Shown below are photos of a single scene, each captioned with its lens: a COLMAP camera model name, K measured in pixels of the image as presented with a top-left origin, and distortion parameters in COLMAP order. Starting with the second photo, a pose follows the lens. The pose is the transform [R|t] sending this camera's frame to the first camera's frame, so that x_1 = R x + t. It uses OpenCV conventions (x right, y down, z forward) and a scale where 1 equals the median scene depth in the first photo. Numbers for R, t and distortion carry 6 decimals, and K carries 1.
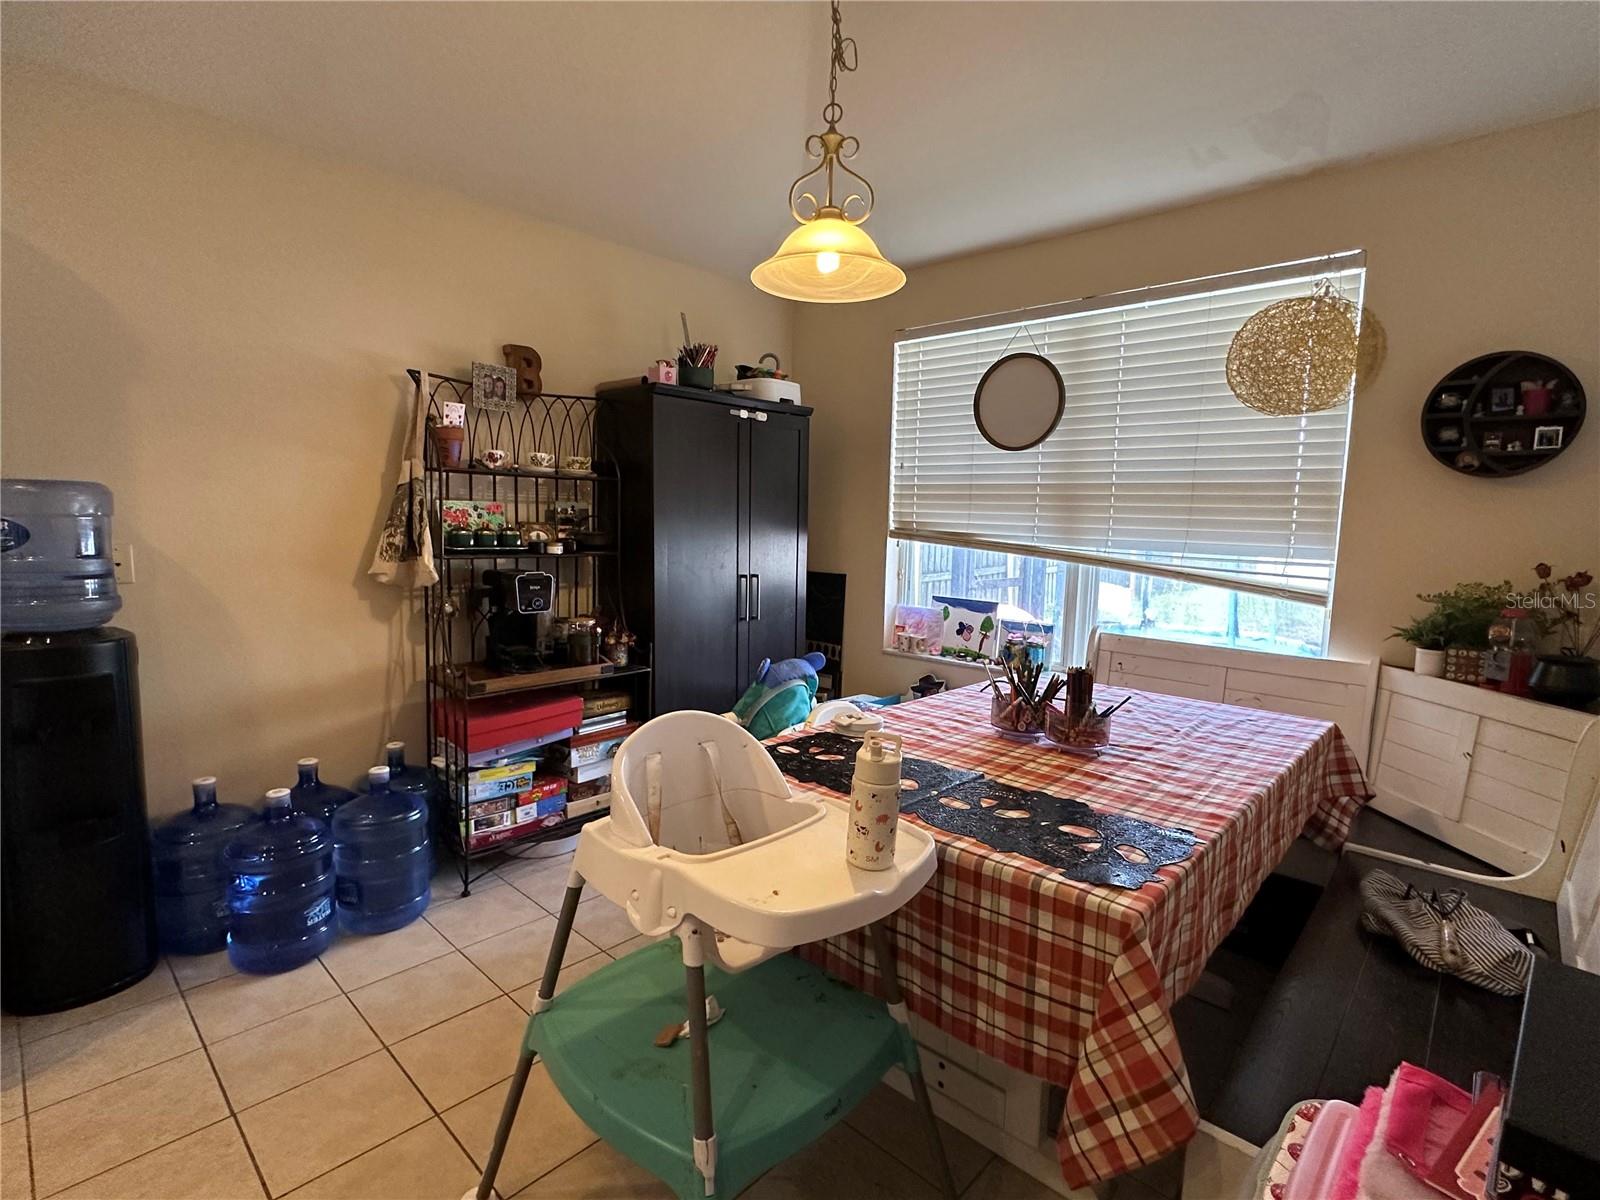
lens RADIAL K [[765.8, 0, 803.0], [0, 765.8, 601.6], [0, 0, 1]] dist [-0.001822, -0.000243]
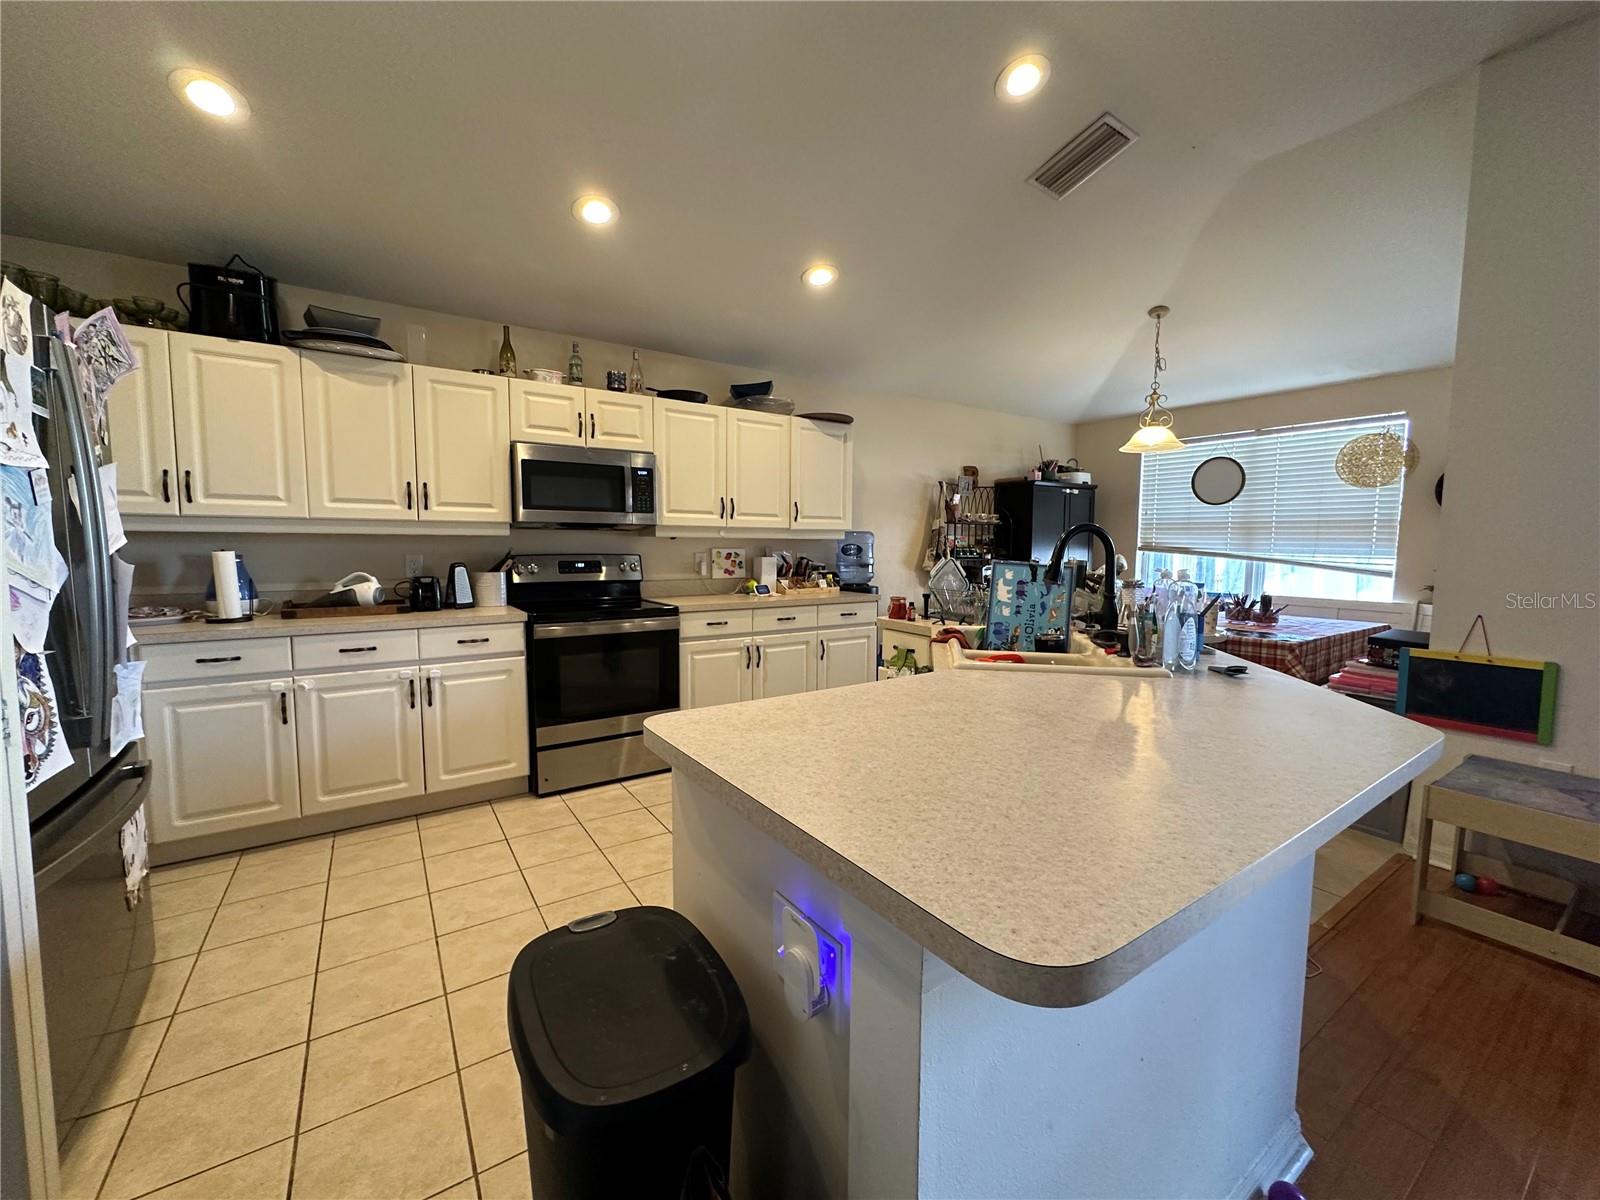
lens RADIAL K [[640.1, 0, 797.7], [0, 640.1, 597.8], [0, 0, 1]] dist [-0.003468, -0.000705]
pose [[0.972887, 0.002354, -0.231268, -0.454726], [-0.008659, 0.999618, -0.026251, 0.110622], [0.231117, 0.027542, 0.972536, -0.984031]]
